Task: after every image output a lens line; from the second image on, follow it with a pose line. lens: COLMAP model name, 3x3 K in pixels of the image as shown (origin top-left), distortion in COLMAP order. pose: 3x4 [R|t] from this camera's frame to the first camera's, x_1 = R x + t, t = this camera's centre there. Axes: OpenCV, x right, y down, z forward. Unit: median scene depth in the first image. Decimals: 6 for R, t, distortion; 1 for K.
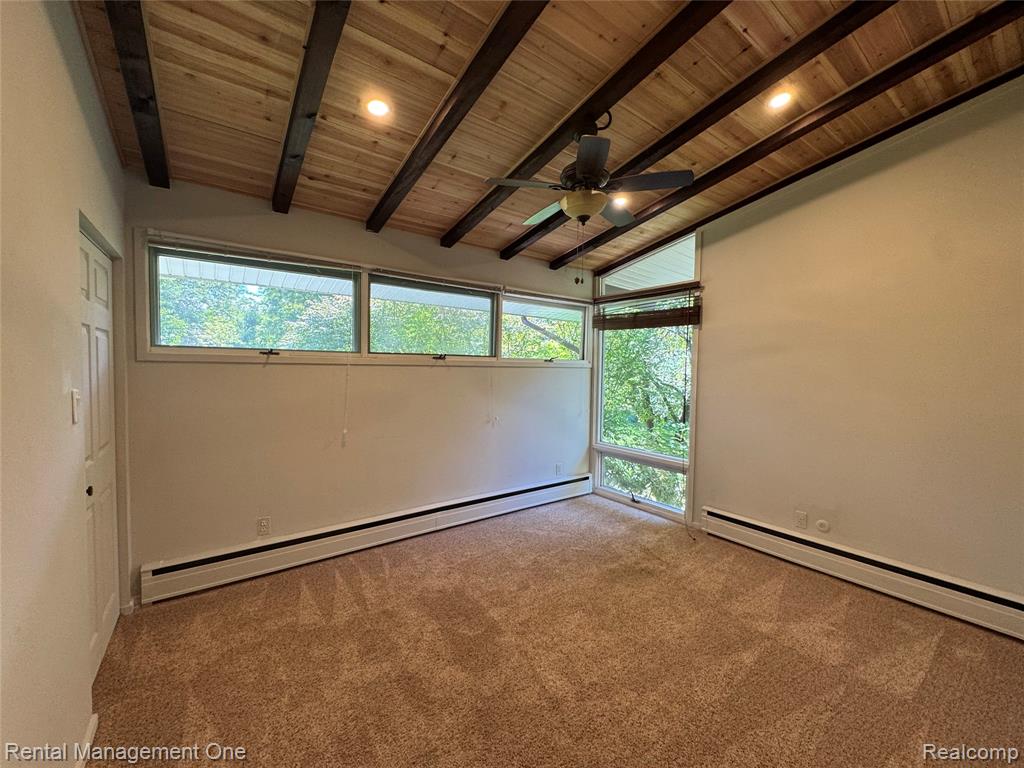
lens RADIAL K [[411.0, 0, 512.0], [0, 411.0, 380.2], [0, 0, 1]] dist [-0.002322, 0.000350]
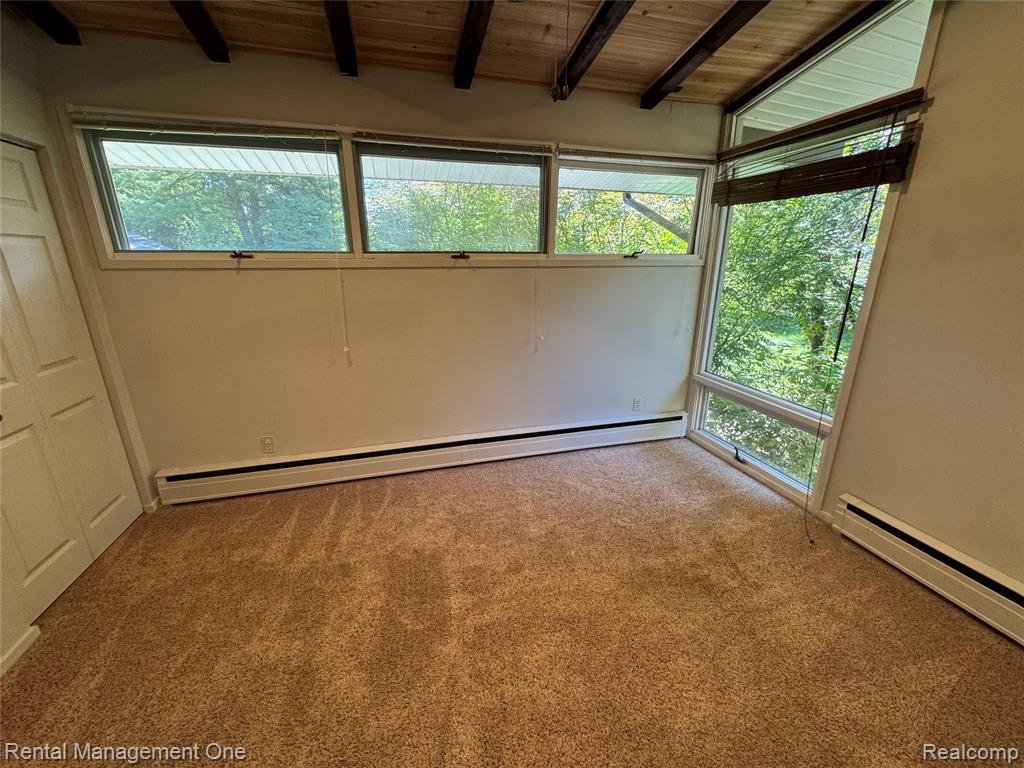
lens RADIAL K [[411.0, 0, 511.7], [0, 411.0, 381.4], [0, 0, 1]] dist [-0.002322, 0.000350]
pose [[0.934809, 0.086928, -0.344348, 0.205195], [0.002363, 0.968039, 0.250789, -0.022624], [0.355143, -0.235254, 0.904726, 0.308345]]
